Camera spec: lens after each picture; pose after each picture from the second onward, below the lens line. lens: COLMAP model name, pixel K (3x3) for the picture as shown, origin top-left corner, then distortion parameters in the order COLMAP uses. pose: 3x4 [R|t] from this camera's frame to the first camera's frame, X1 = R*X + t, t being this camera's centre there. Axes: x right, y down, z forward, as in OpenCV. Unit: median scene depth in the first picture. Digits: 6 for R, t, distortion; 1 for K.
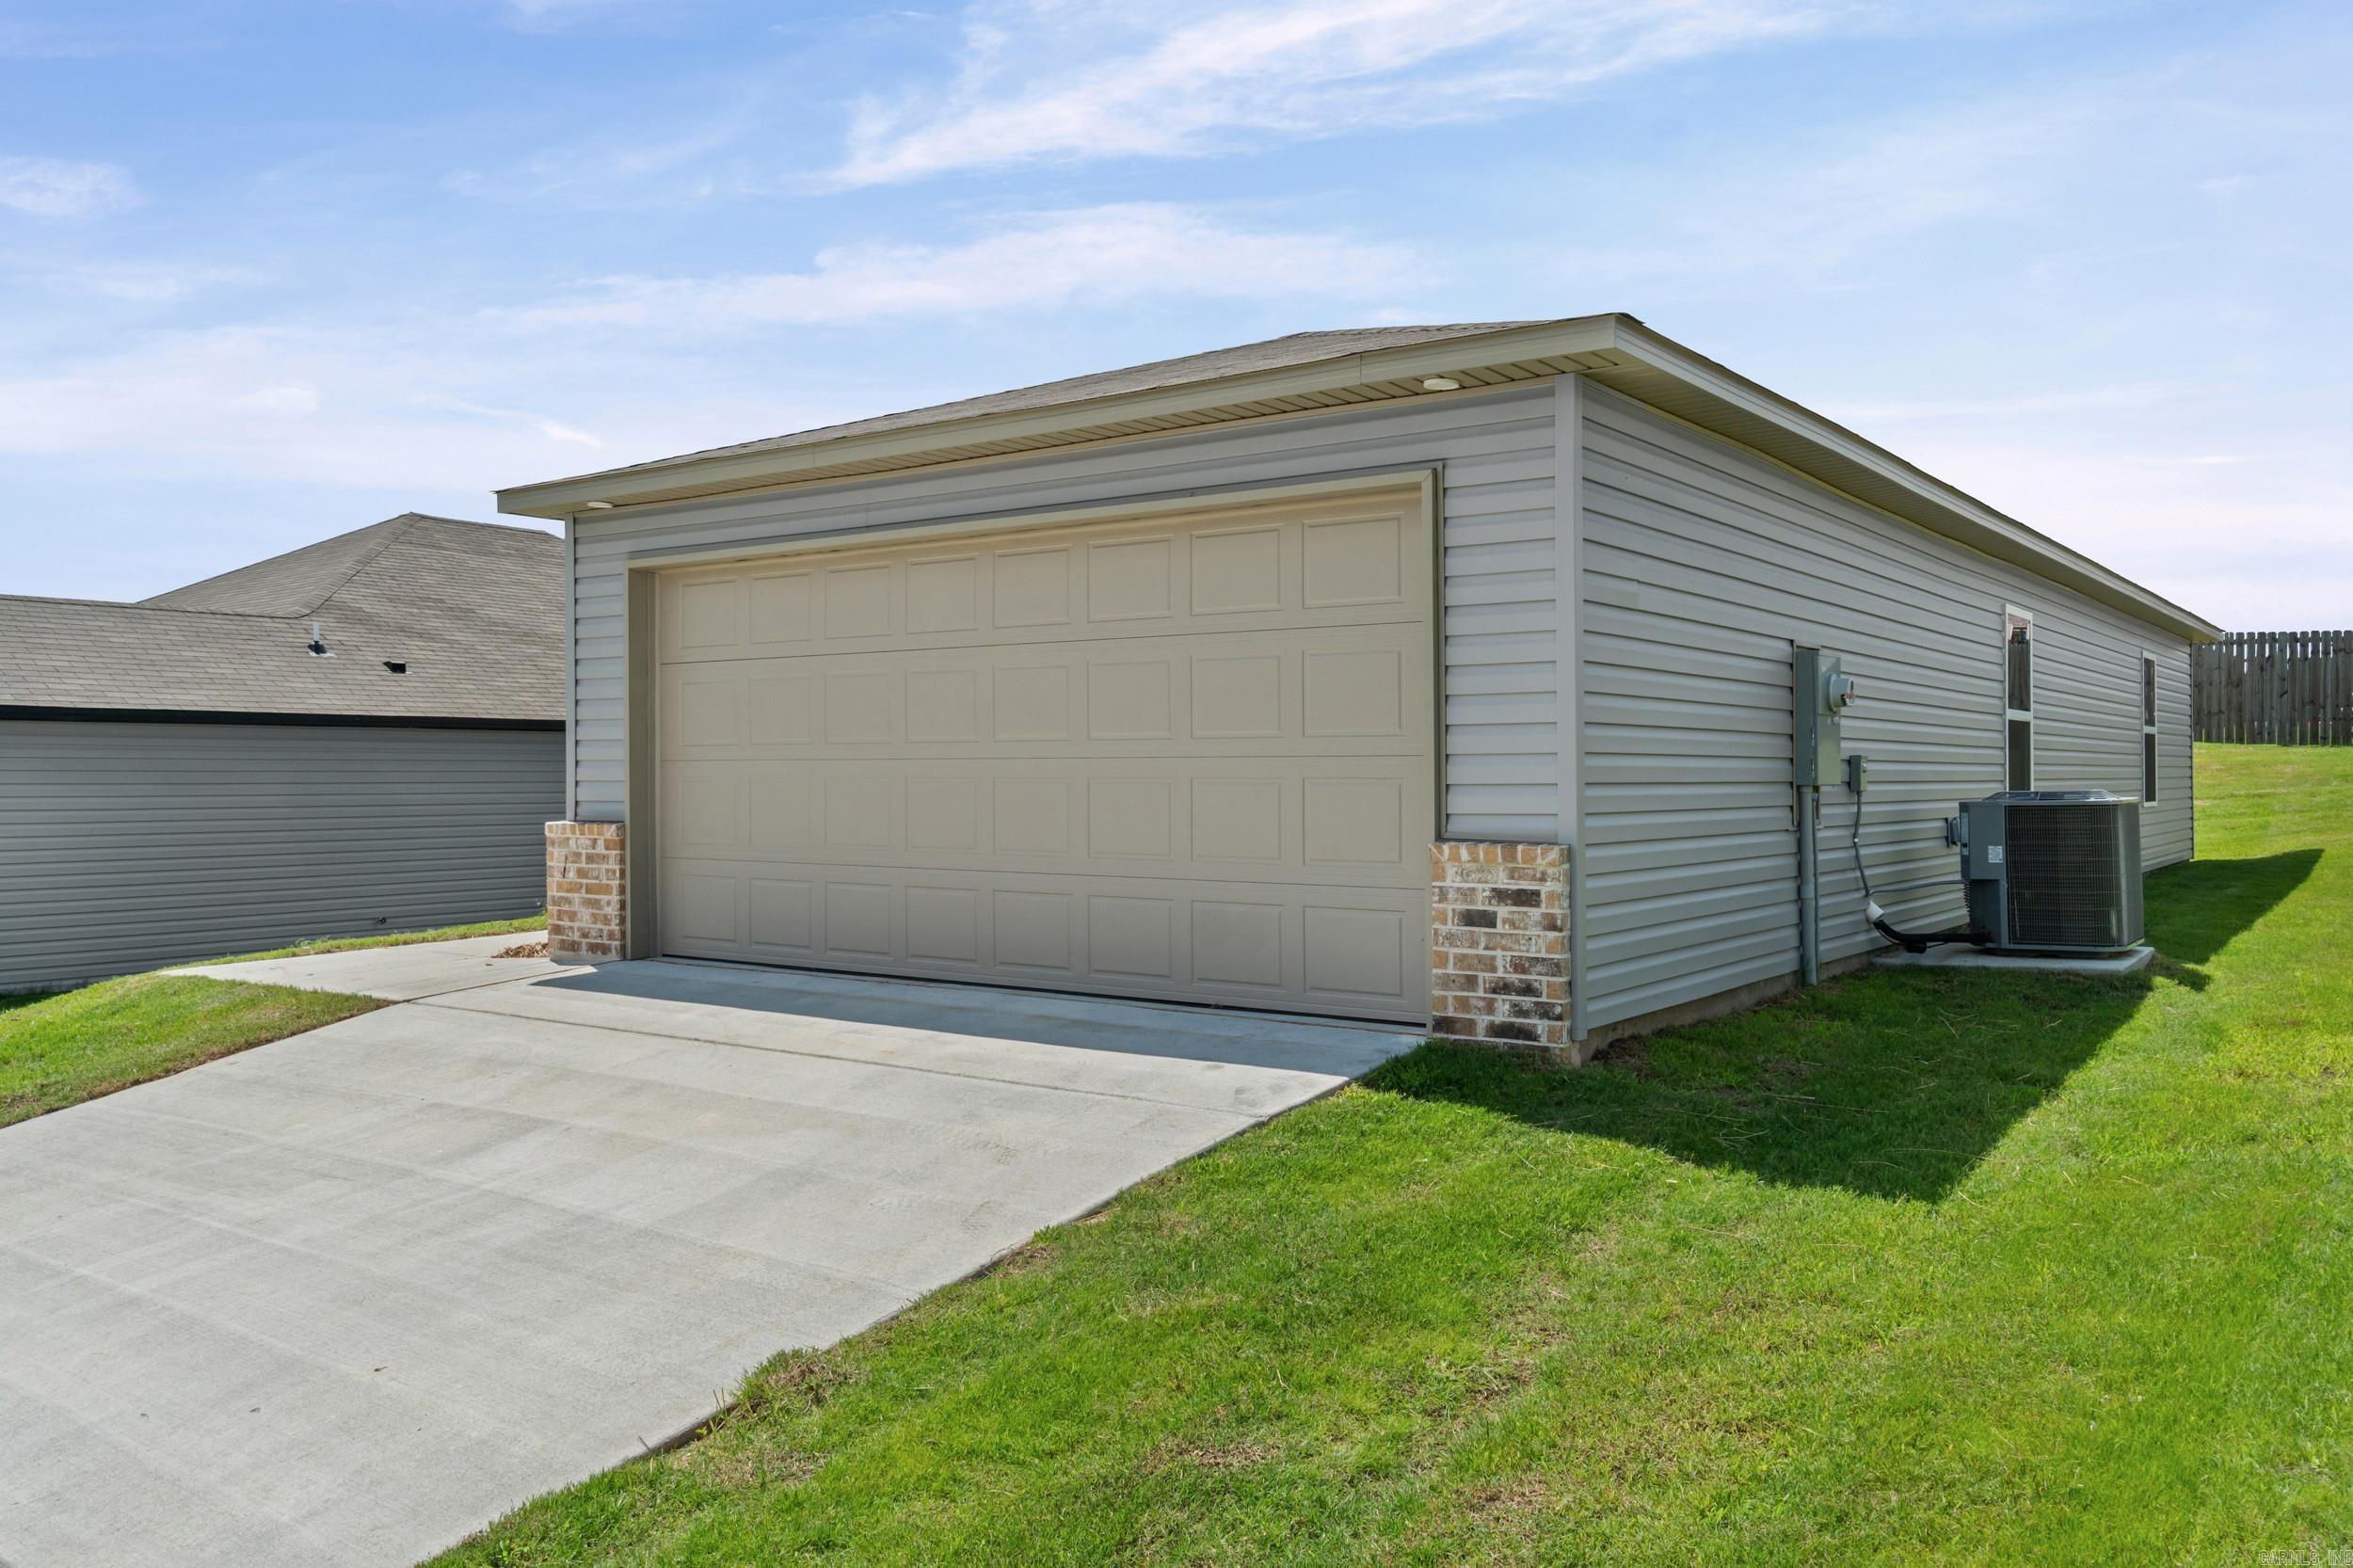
lens RADIAL K [[1834.2, 0, 1102.4], [0, 1834.2, 752.3], [0, 0, 1]] dist [-0.000983, -0.002095]
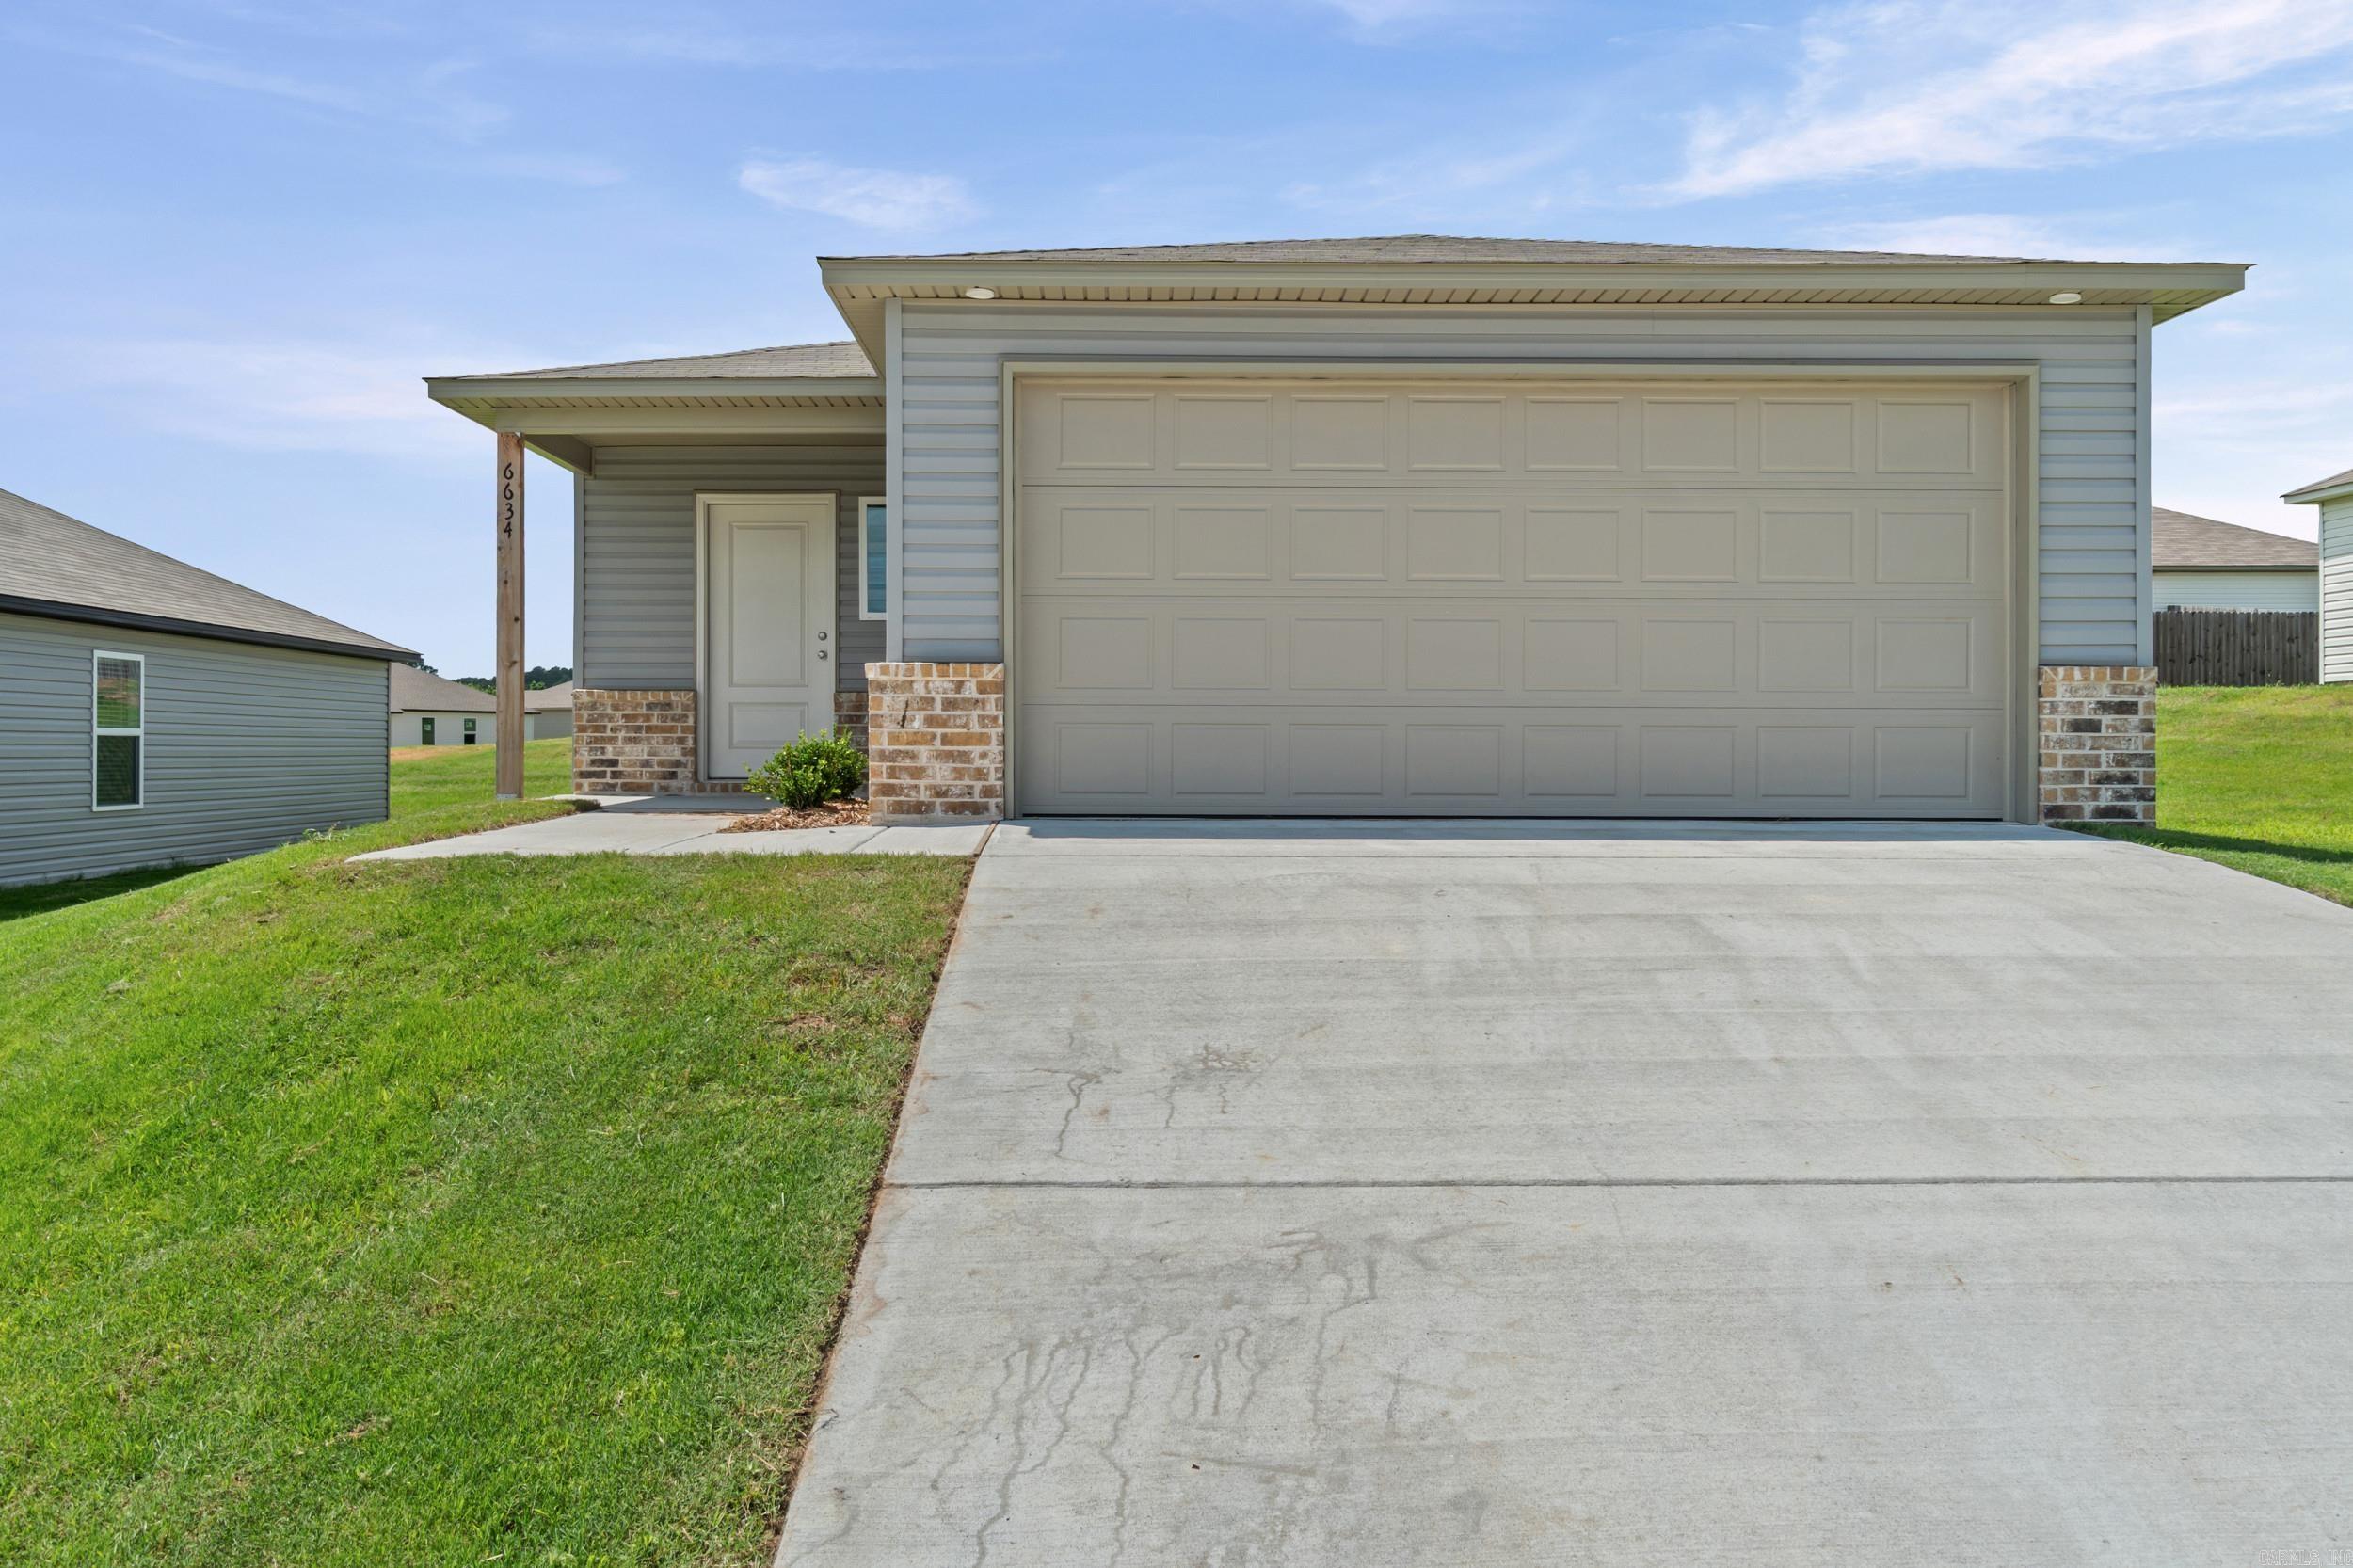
lens RADIAL K [[1834.2, 0, 1102.4], [0, 1834.2, 752.3], [0, 0, 1]] dist [-0.000983, -0.002095]
pose [[0.792607, 0.003903, 0.609721, -1.046453], [-0.012686, 0.999869, 0.010091, 0.099443], [-0.609601, -0.015733, 0.792552, 0.389566]]
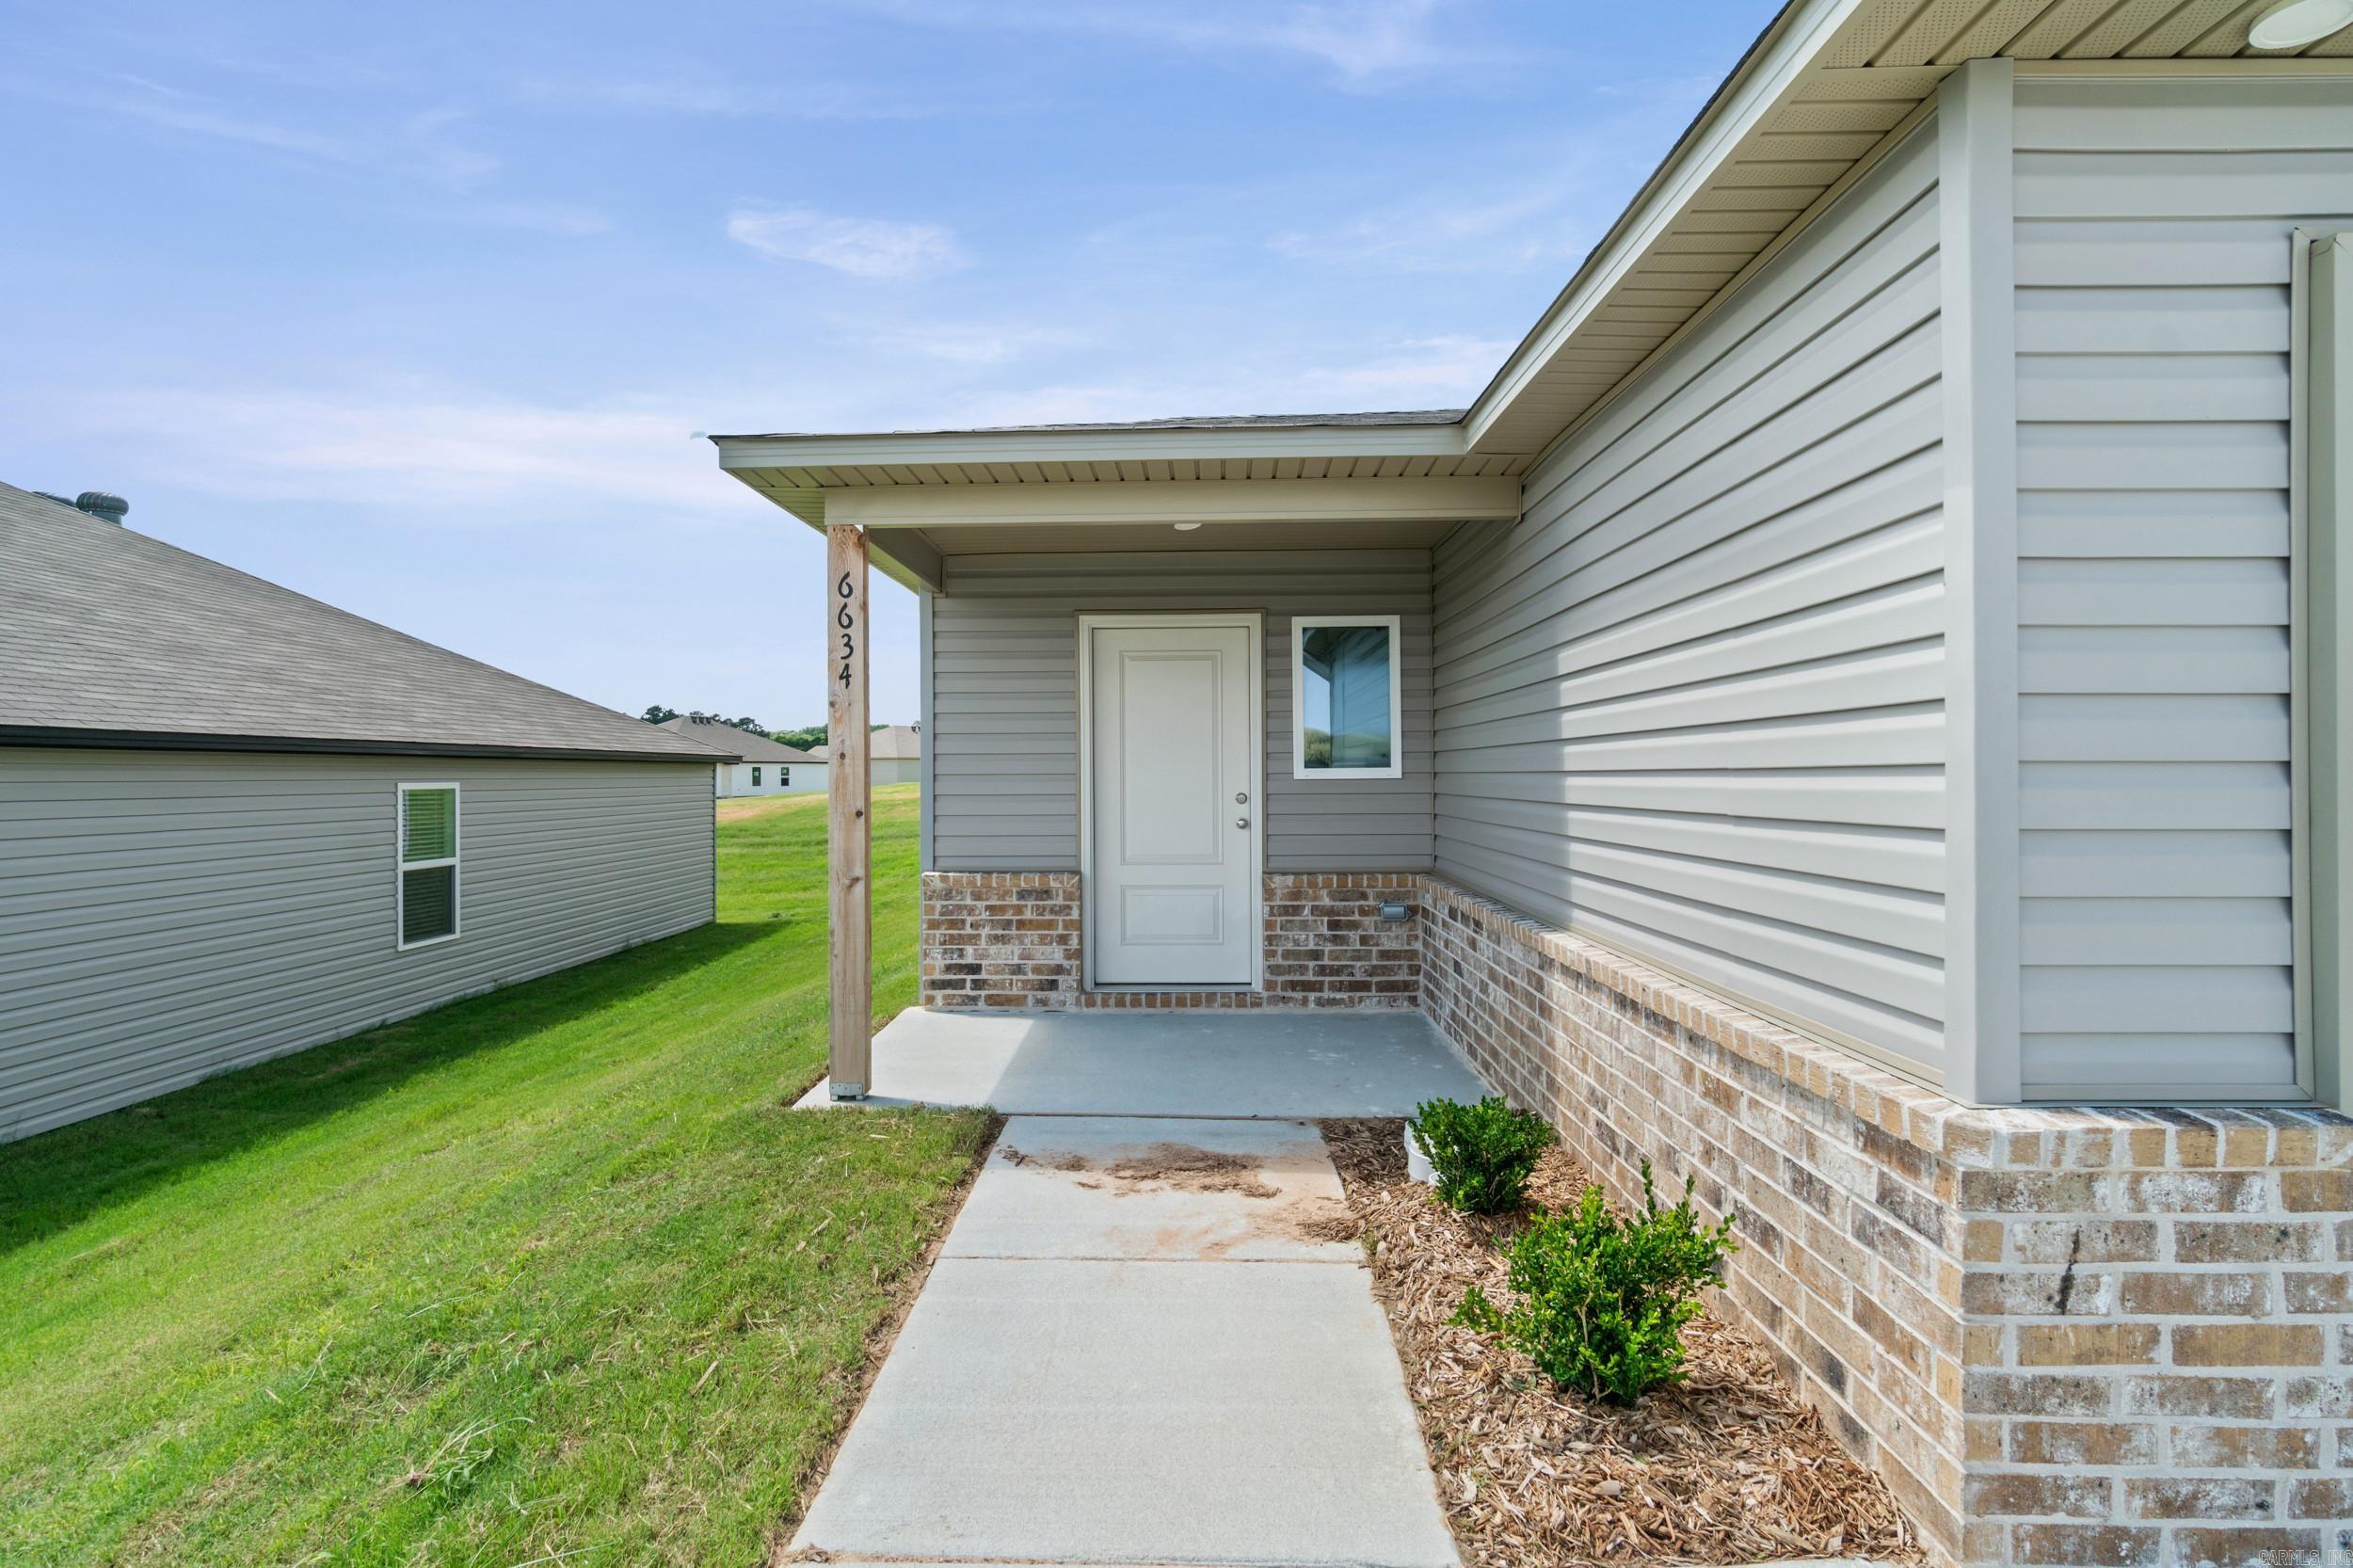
lens RADIAL K [[1189.4, 0, 1157.9], [0, 1189.4, 775.1], [0, 0, 1]] dist [-0.007403, 0.003814]
pose [[0.809363, -0.001847, 0.587306, -0.734419], [-0.005506, 0.999927, 0.010731, -0.023935], [-0.587283, -0.011919, 0.809294, 1.328520]]
